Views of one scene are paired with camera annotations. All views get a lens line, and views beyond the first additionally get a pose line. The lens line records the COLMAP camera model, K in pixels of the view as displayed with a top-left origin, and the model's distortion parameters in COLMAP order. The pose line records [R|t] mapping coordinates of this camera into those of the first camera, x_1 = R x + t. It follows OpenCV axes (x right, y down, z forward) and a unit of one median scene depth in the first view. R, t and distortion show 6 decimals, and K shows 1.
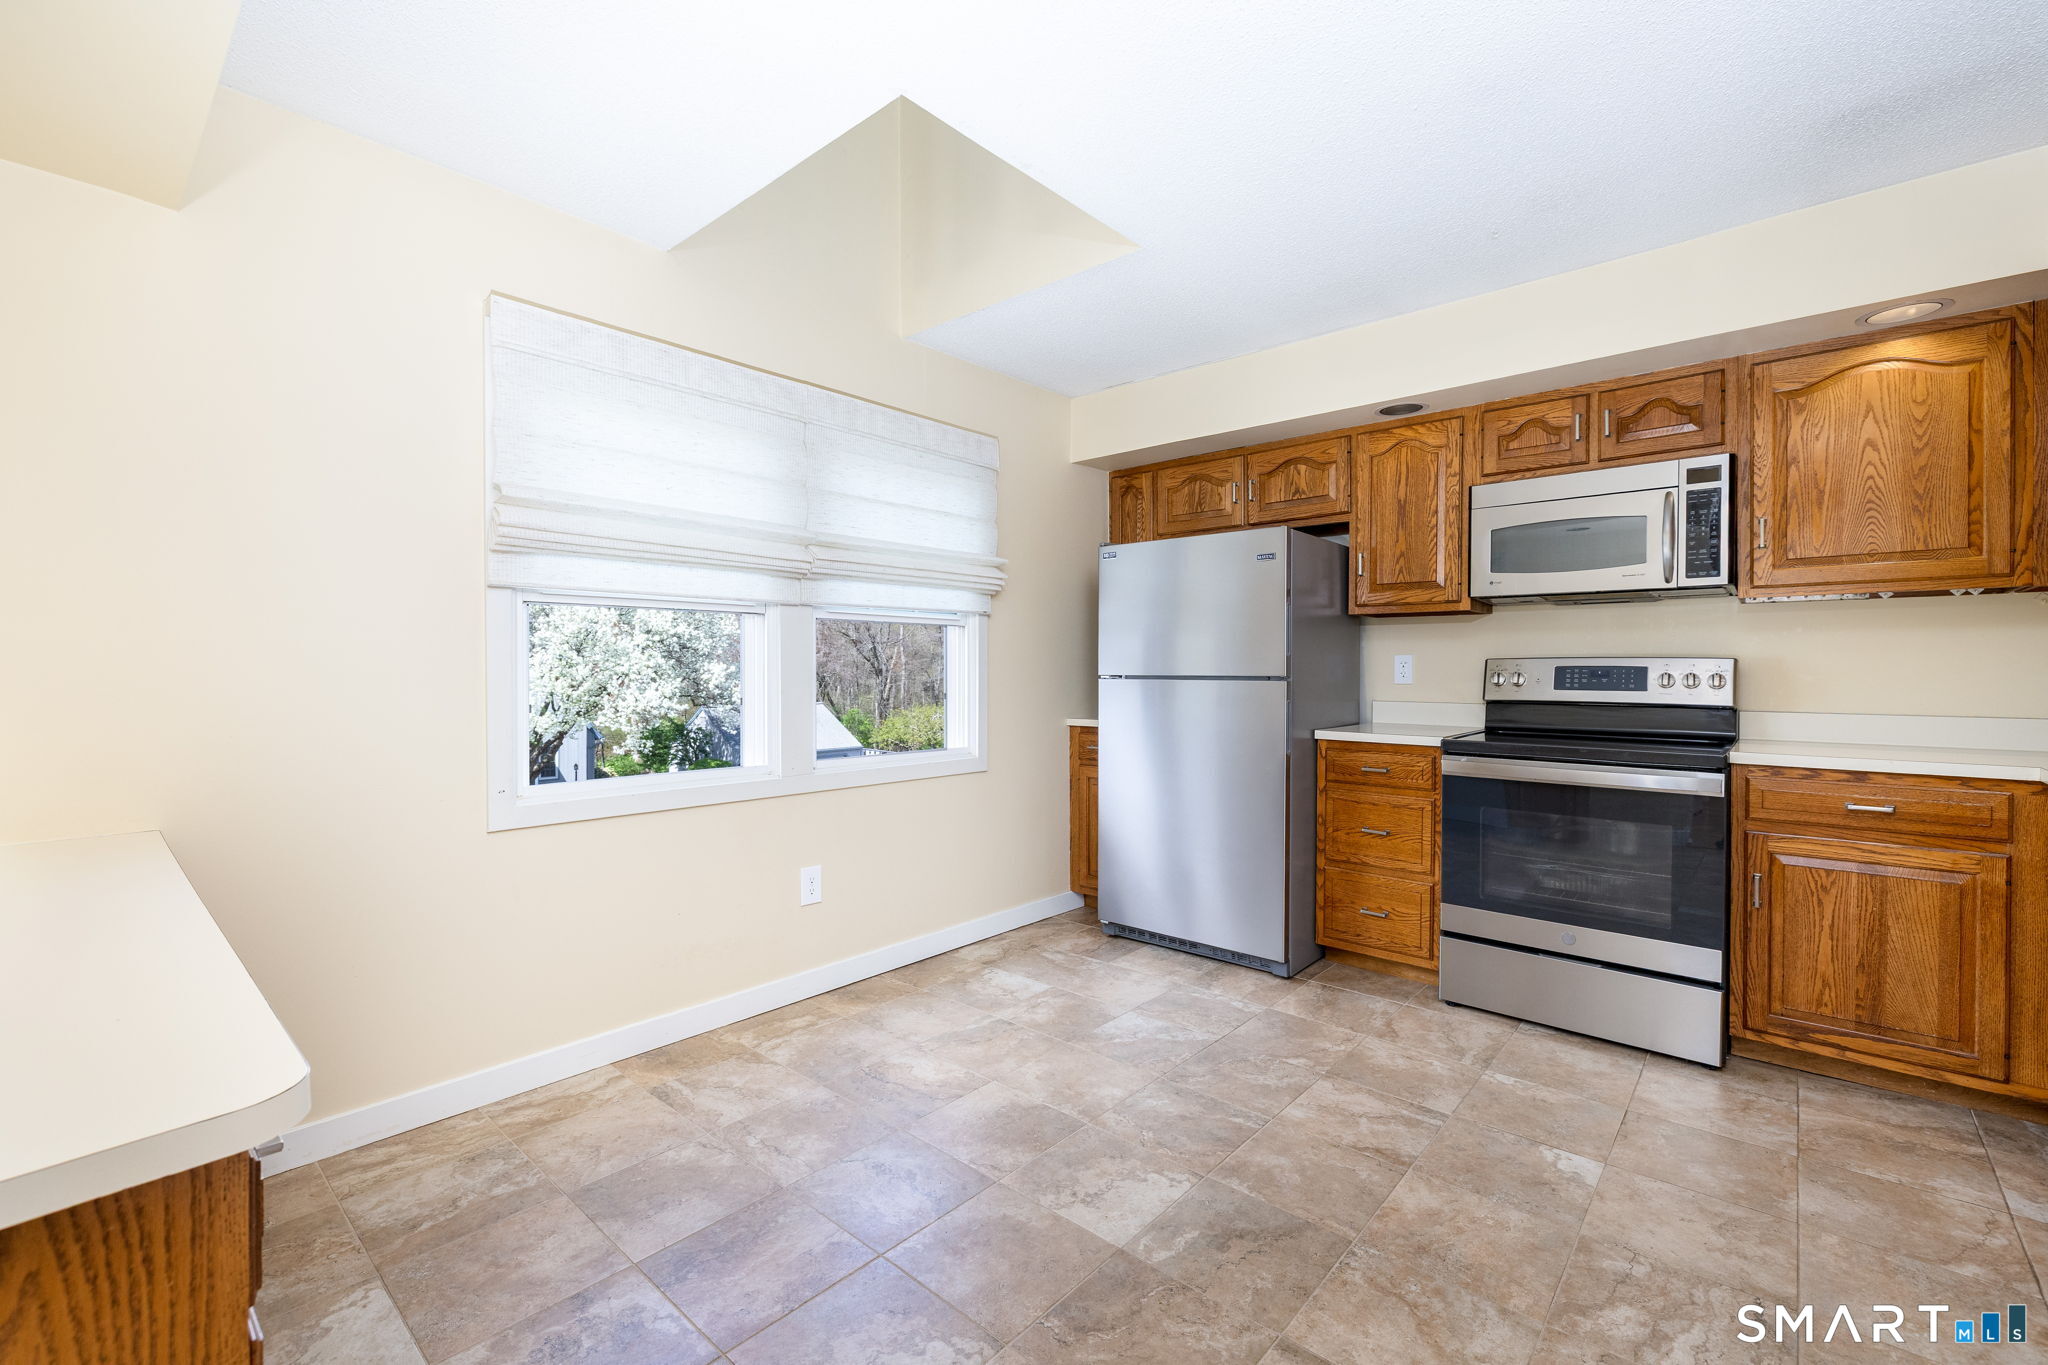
lens RADIAL K [[859.9, 0, 1025.1], [0, 859.9, 674.0], [0, 0, 1]] dist [0.000114, -0.000042]
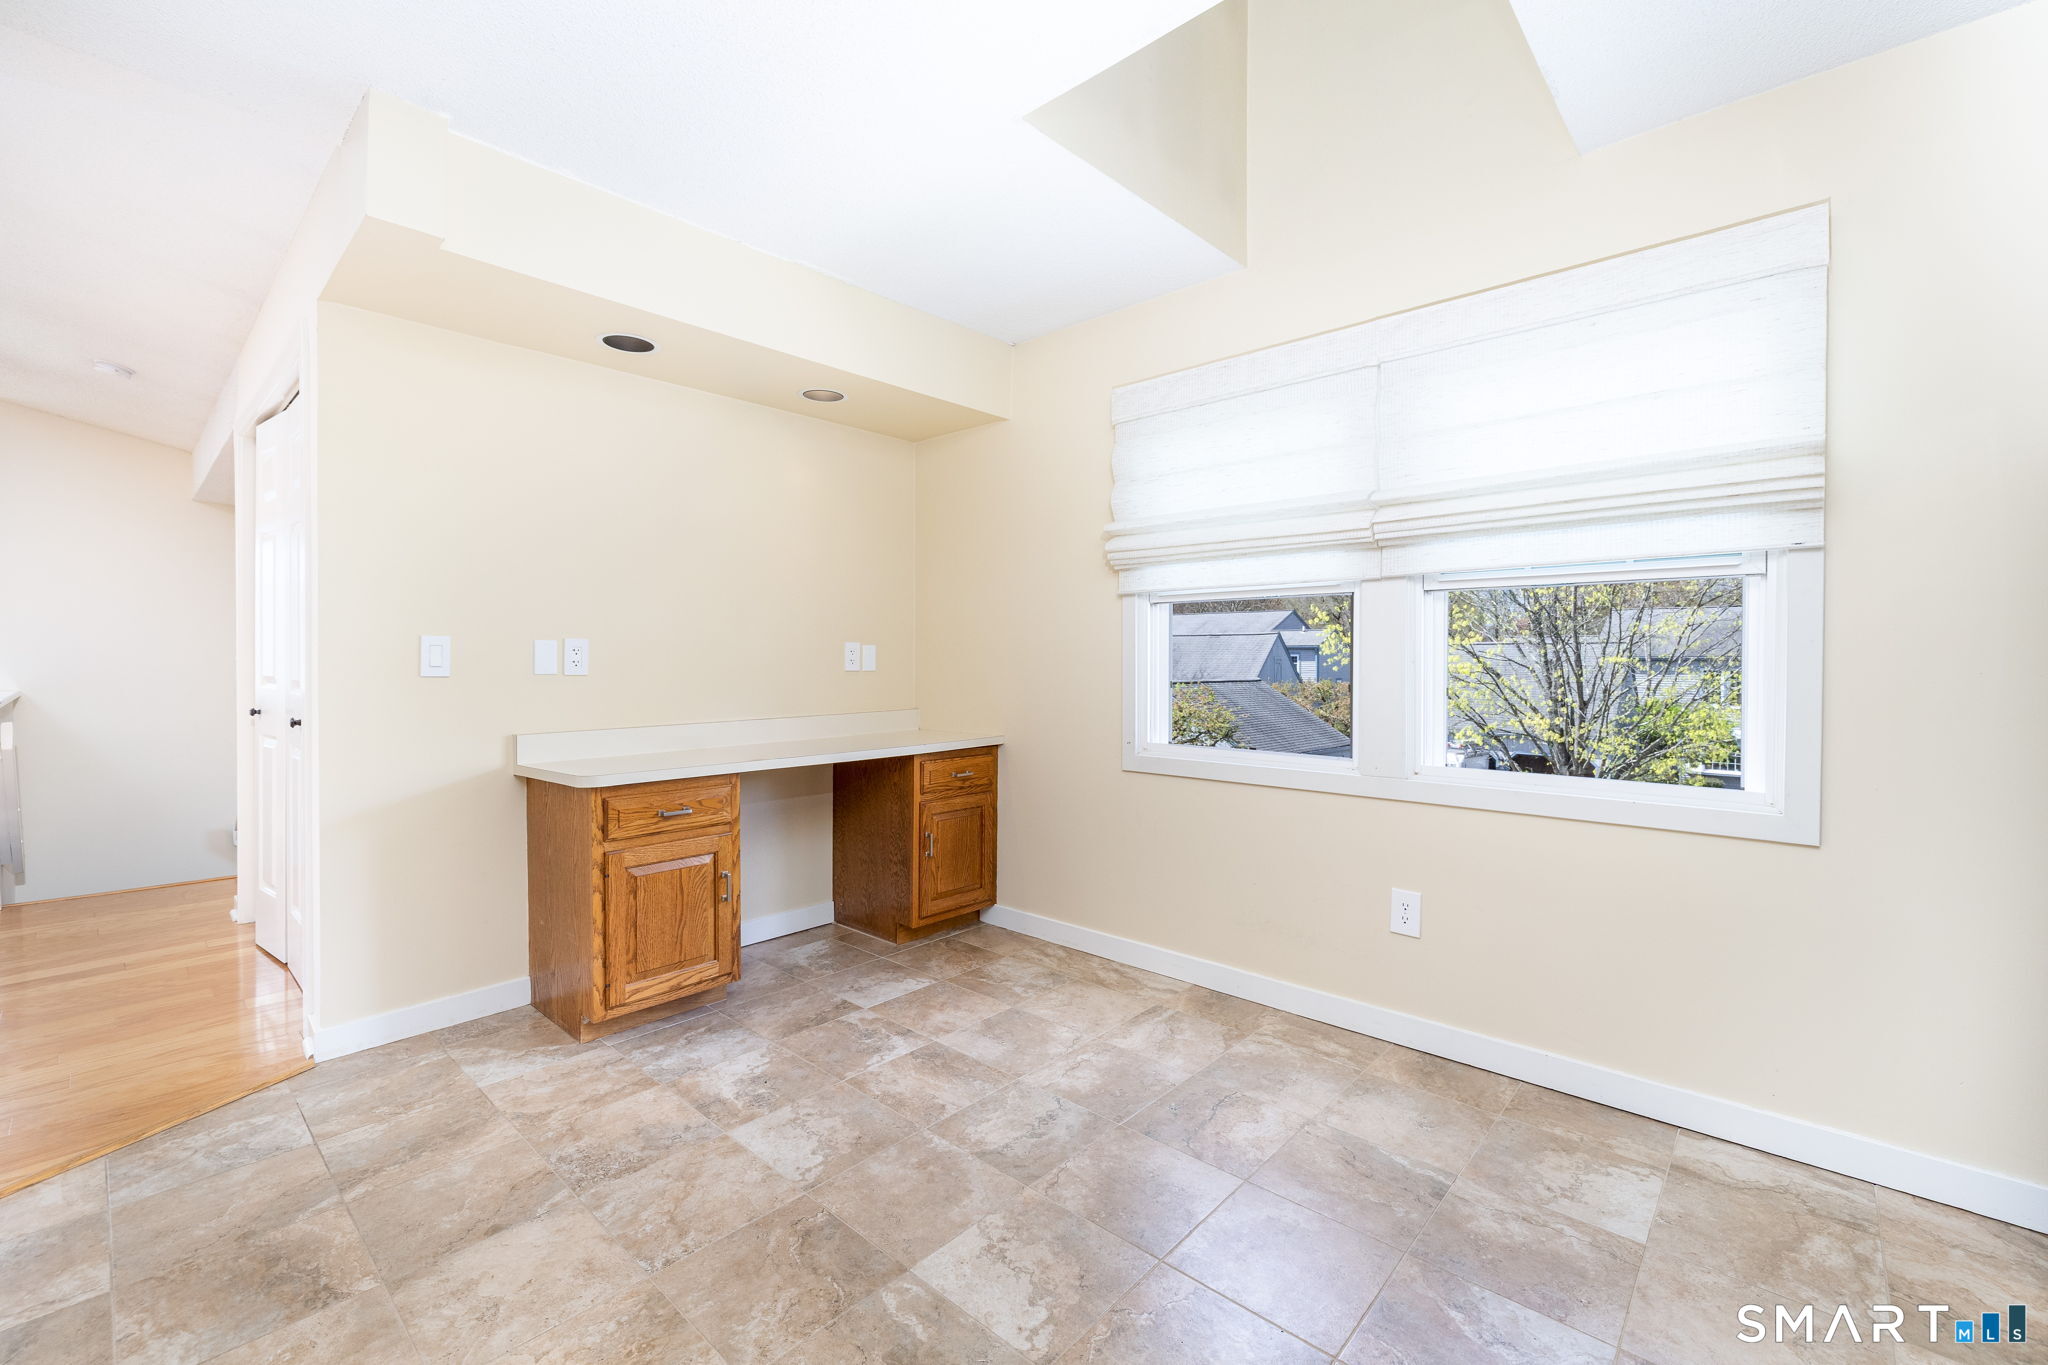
lens RADIAL K [[859.9, 0, 1025.1], [0, 859.9, 674.0], [0, 0, 1]] dist [0.000114, -0.000042]
pose [[-0.010819, 0.018082, -0.999778, 0.673813], [-0.004279, 0.999826, 0.018130, 0.000848], [0.999932, 0.004474, -0.010740, 0.738459]]
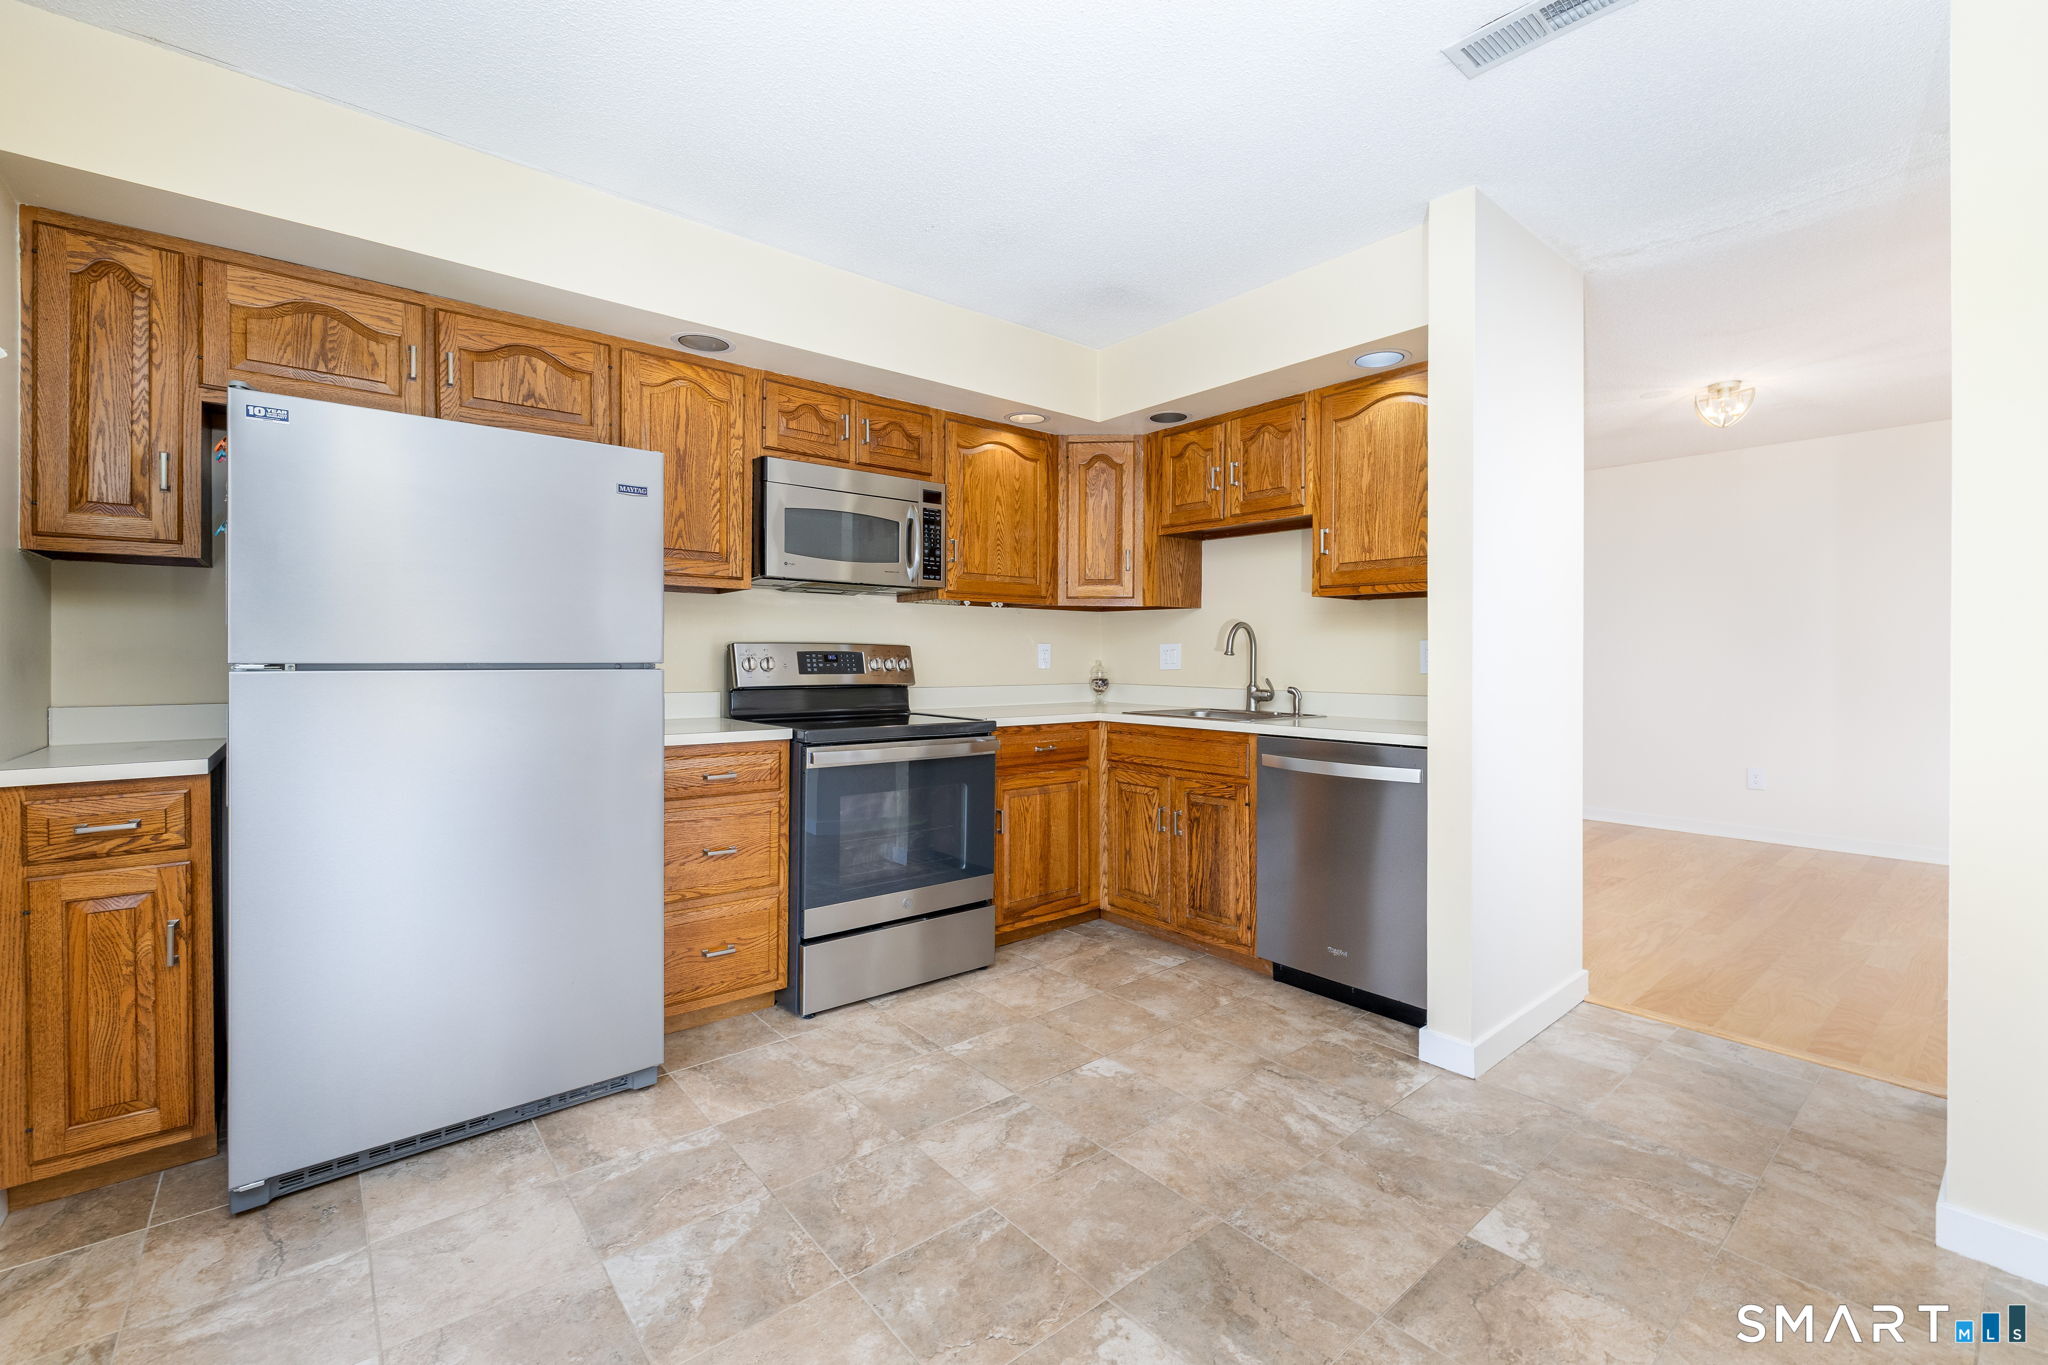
lens RADIAL K [[864.1, 0, 1014.9], [0, 864.1, 658.0], [0, 0, 1]] dist [0.000535, -0.000157]
pose [[0.157547, -0.001511, 0.987510, -0.433562], [0.003262, 0.999994, 0.001010, -0.001382], [-0.987506, 0.003062, 0.157551, 0.713674]]
